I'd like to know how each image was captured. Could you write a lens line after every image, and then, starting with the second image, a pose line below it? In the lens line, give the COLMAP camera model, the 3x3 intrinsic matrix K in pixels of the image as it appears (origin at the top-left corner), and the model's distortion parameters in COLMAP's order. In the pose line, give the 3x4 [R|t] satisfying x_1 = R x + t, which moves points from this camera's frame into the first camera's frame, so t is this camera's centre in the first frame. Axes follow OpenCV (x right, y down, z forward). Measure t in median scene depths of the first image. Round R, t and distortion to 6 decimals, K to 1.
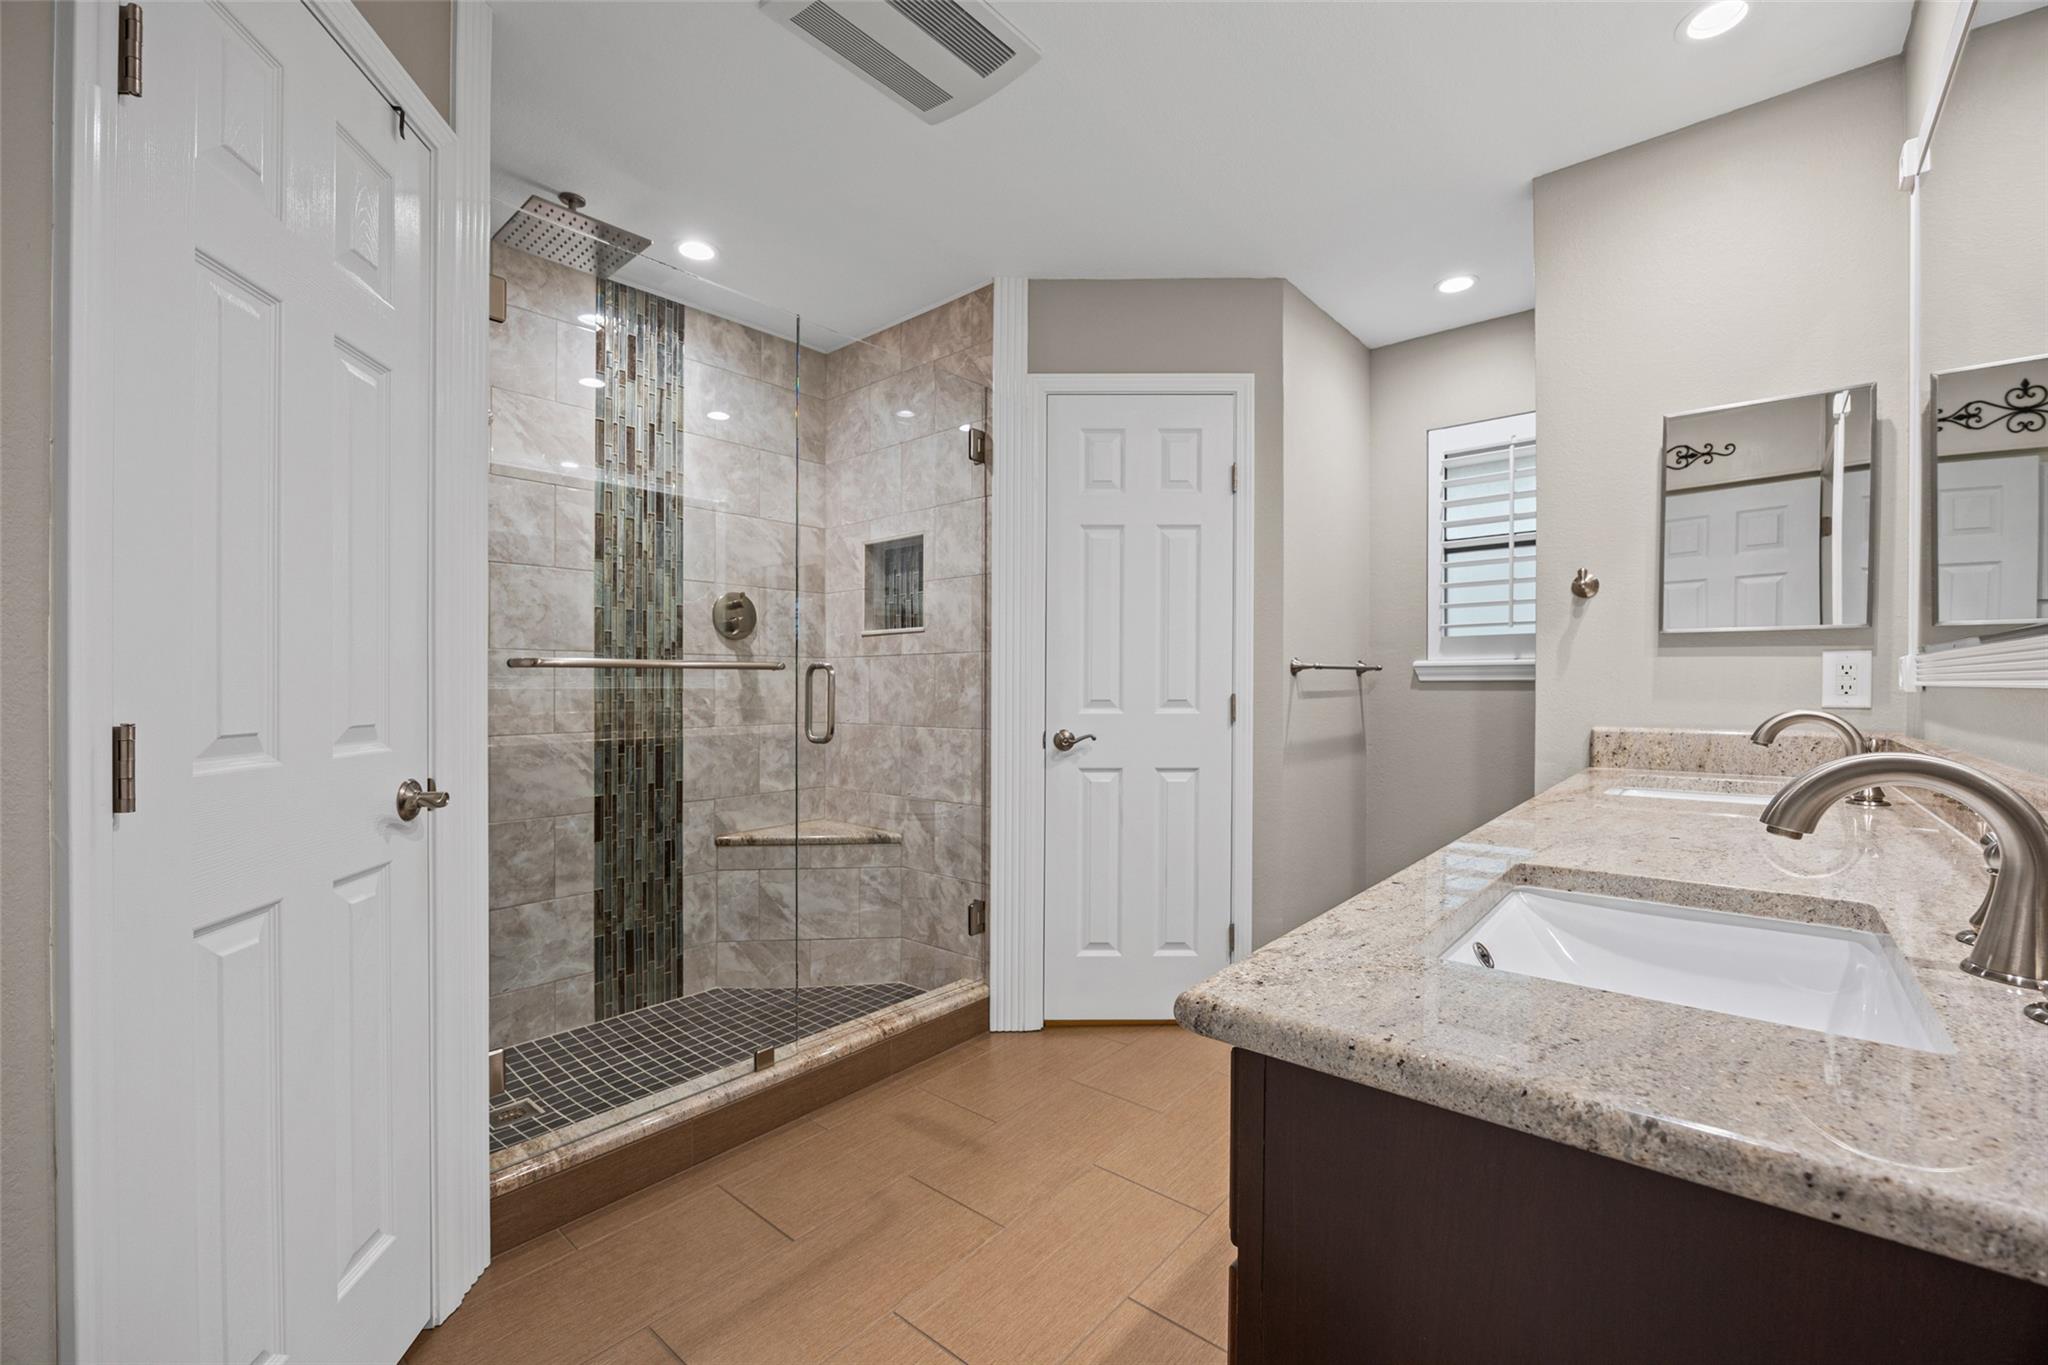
lens RADIAL K [[857.6, 0, 1019.1], [0, 857.6, 685.8], [0, 0, 1]] dist [-0.002880, -0.000214]
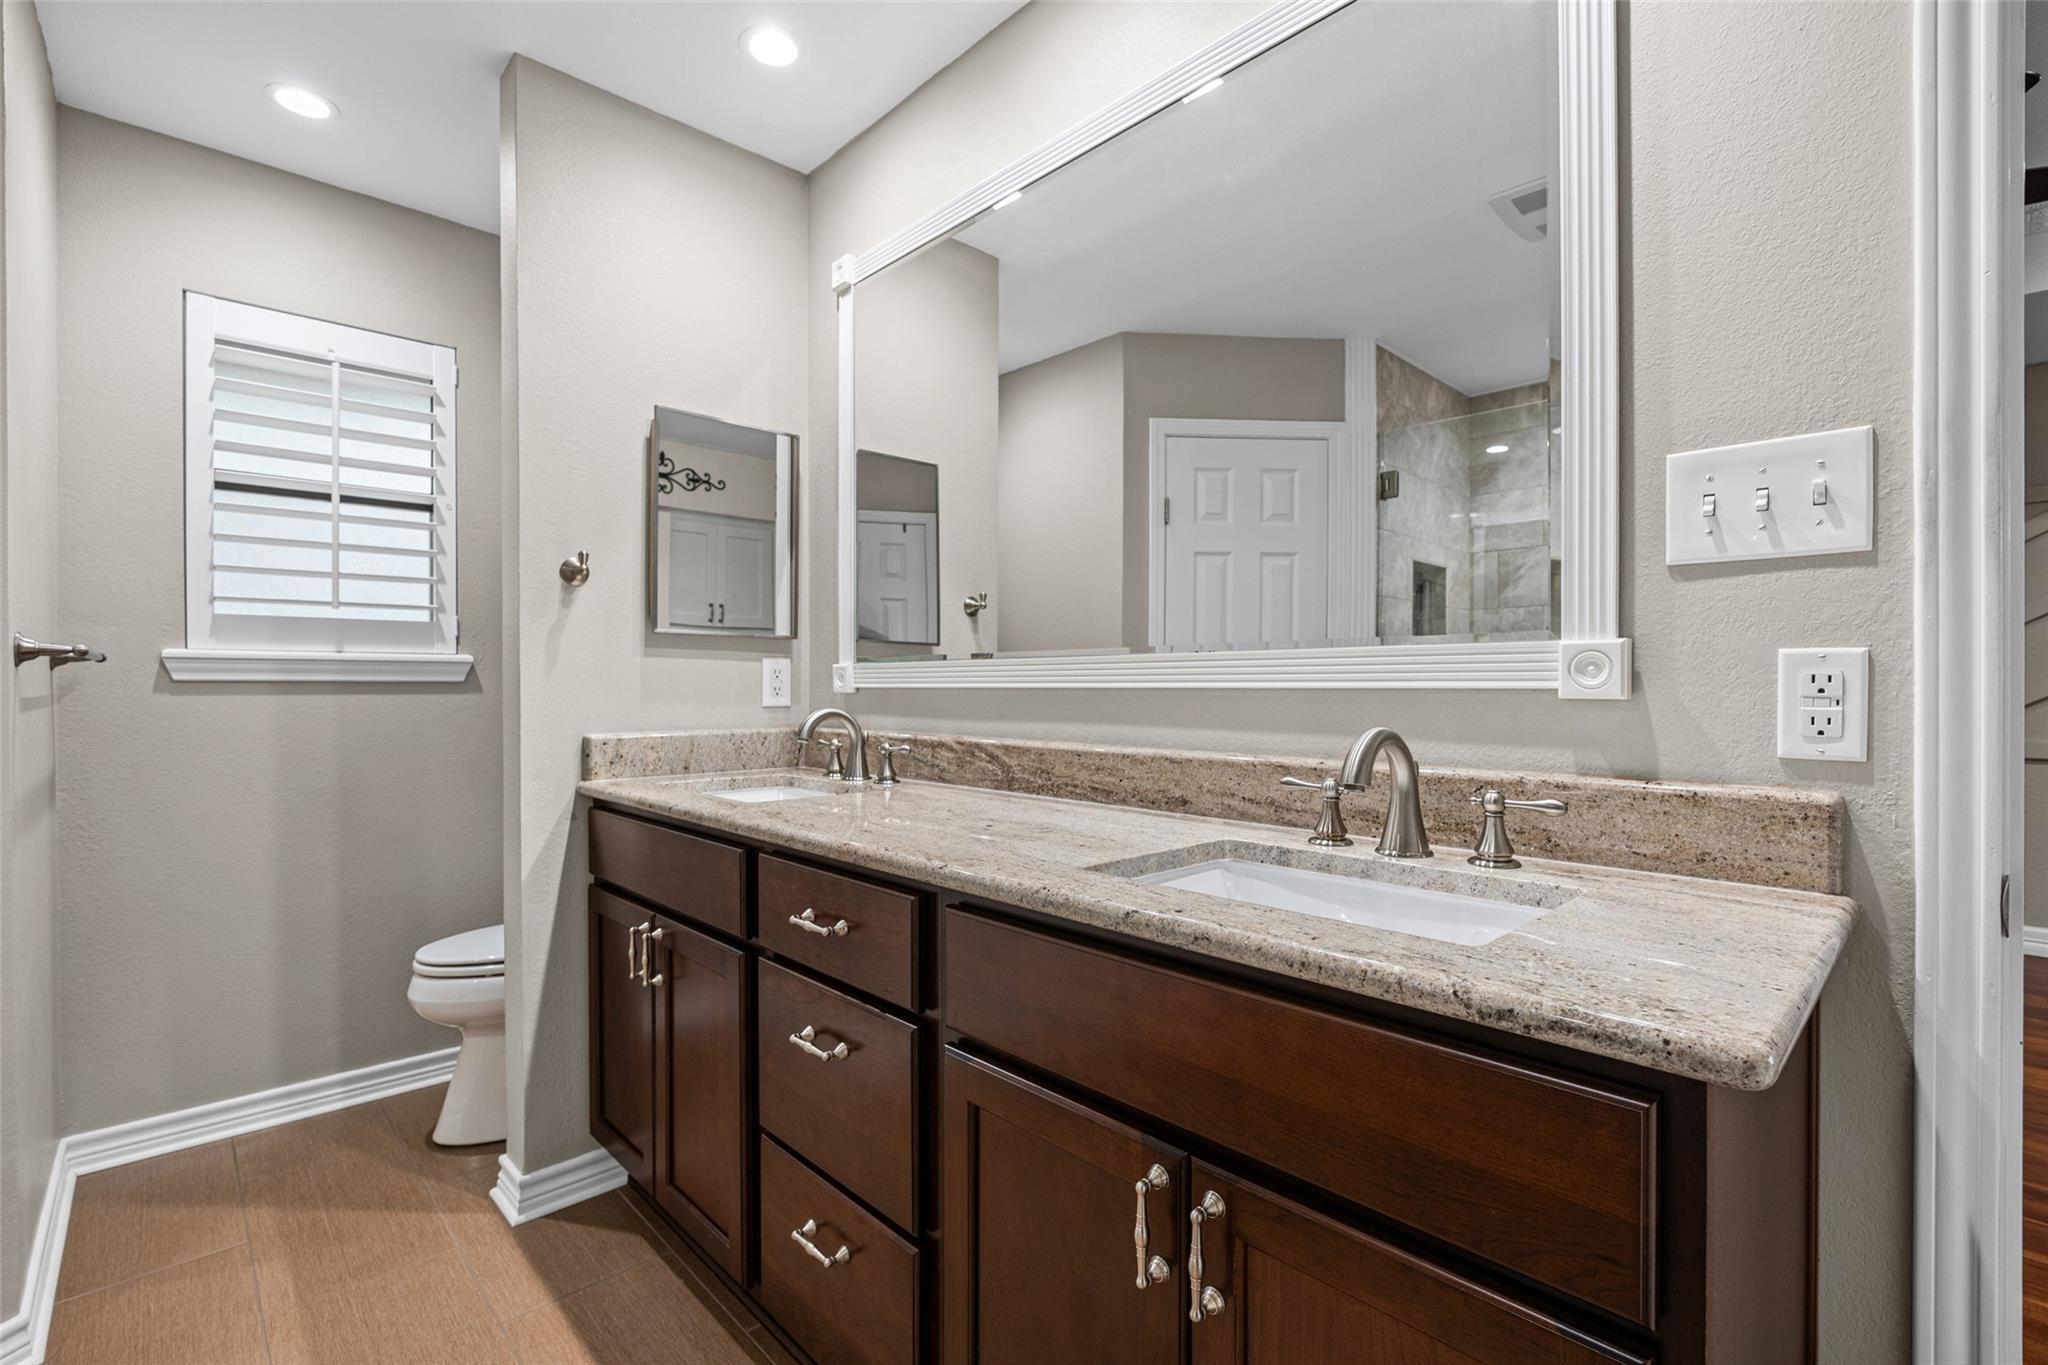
lens RADIAL K [[922.2, 0, 1020.1], [0, 922.2, 695.1], [0, 0, 1]] dist [0.003935, 0.000626]
pose [[0.112976, -0.003589, 0.993591, -0.163150], [0.000041, 0.999993, 0.003607, 0.003518], [-0.993598, -0.000367, 0.112975, 0.342763]]
